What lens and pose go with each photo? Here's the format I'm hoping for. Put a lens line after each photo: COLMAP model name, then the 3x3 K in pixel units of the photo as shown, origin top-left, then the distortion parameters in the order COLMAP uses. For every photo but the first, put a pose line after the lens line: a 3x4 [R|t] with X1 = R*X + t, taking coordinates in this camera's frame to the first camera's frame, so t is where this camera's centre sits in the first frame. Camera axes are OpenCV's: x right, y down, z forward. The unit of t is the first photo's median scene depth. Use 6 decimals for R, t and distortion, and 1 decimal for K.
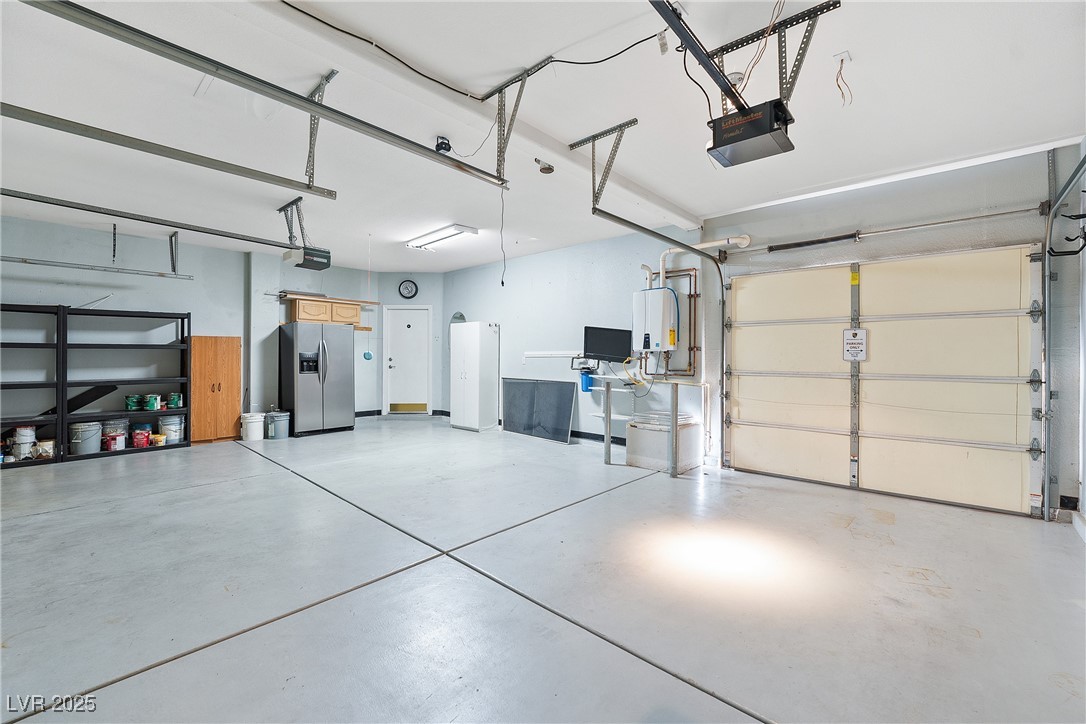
lens RADIAL K [[443.2, 0, 545.5], [0, 443.2, 361.8], [0, 0, 1]] dist [-0.029260, 0.005571]
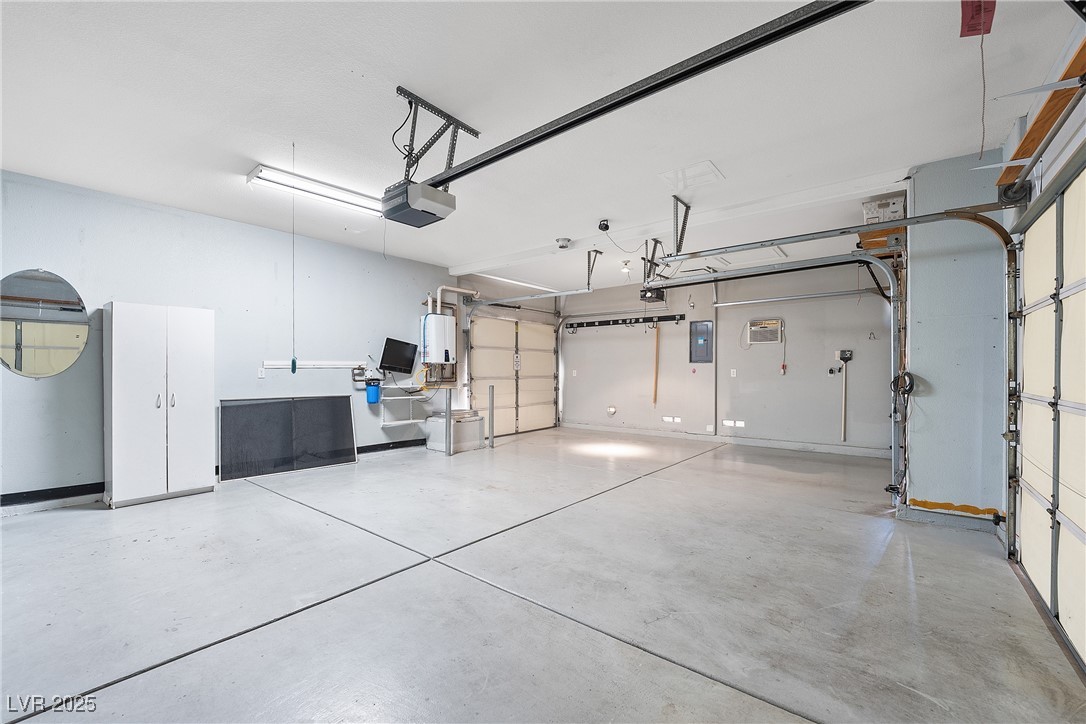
lens RADIAL K [[436.7, 0, 549.1], [0, 436.7, 366.6], [0, 0, 1]] dist [-0.021430, 0.000117]
pose [[-0.053852, 0.003776, 0.998542, -1.288810], [0.011895, 0.999924, -0.003140, -0.008865], [-0.998478, 0.011708, -0.053893, 0.954172]]
